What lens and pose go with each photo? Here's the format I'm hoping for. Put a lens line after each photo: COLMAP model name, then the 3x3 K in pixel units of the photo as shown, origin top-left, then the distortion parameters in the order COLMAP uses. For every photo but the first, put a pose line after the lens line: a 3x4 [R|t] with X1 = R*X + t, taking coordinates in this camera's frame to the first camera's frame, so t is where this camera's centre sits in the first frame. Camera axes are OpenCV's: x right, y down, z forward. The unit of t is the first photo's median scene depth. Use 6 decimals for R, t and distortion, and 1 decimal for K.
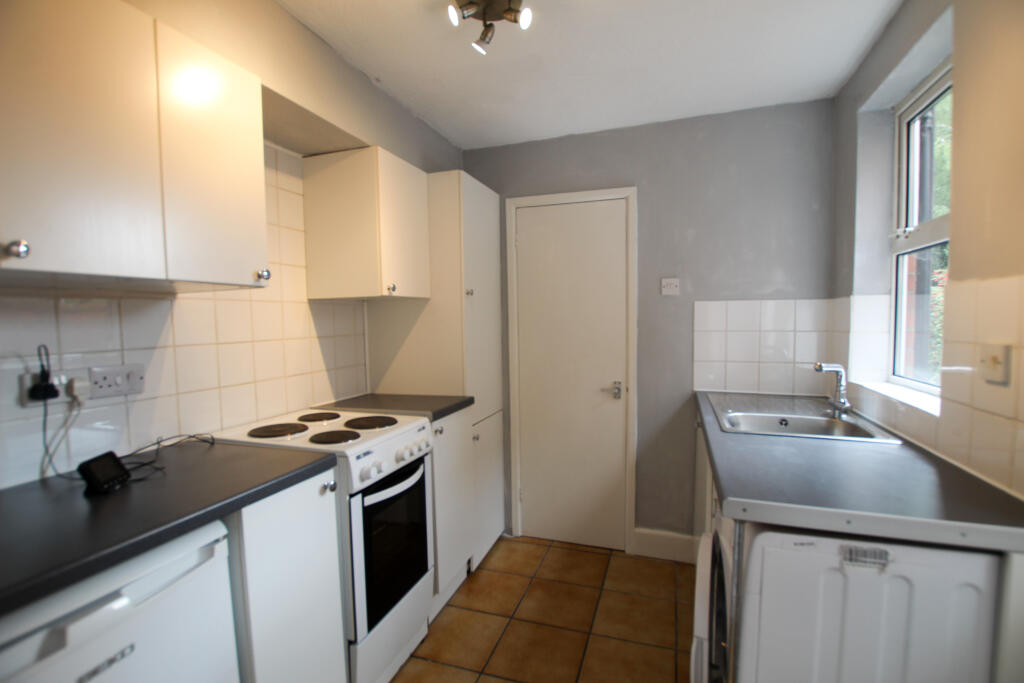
lens RADIAL K [[479.5, 0, 517.9], [0, 479.5, 344.4], [0, 0, 1]] dist [-0.021970, -0.000371]
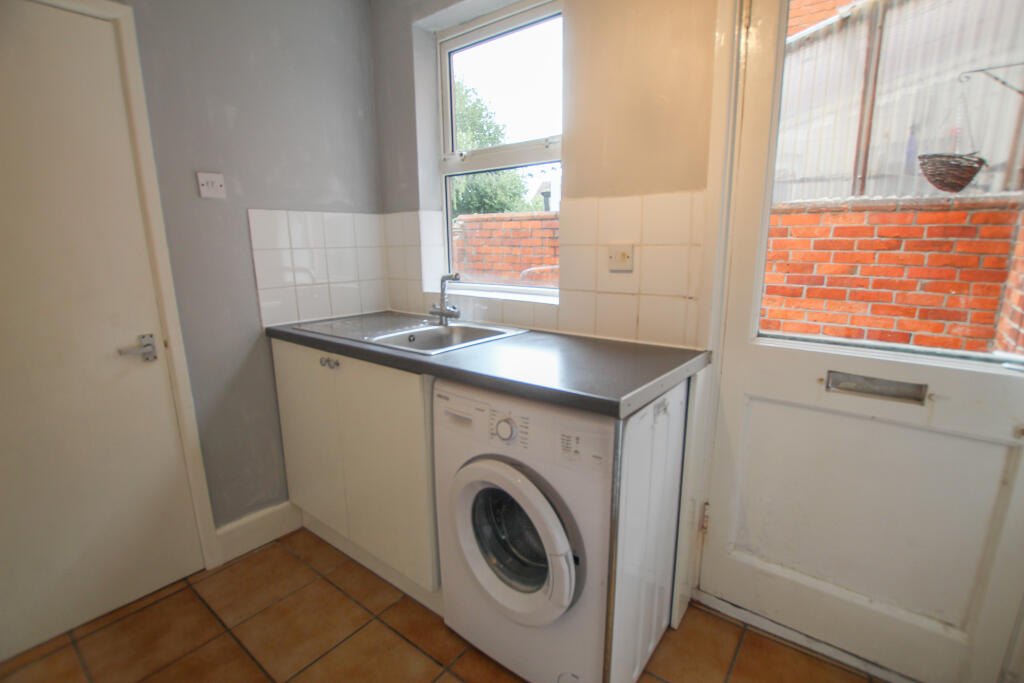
lens RADIAL K [[479.5, 0, 517.9], [0, 479.5, 344.4], [0, 0, 1]] dist [-0.021970, -0.000371]
pose [[0.332197, -0.195234, 0.922783, -0.220574], [0.059053, 0.980729, 0.186235, 0.003733], [-0.941360, -0.007373, 0.337324, 0.354097]]
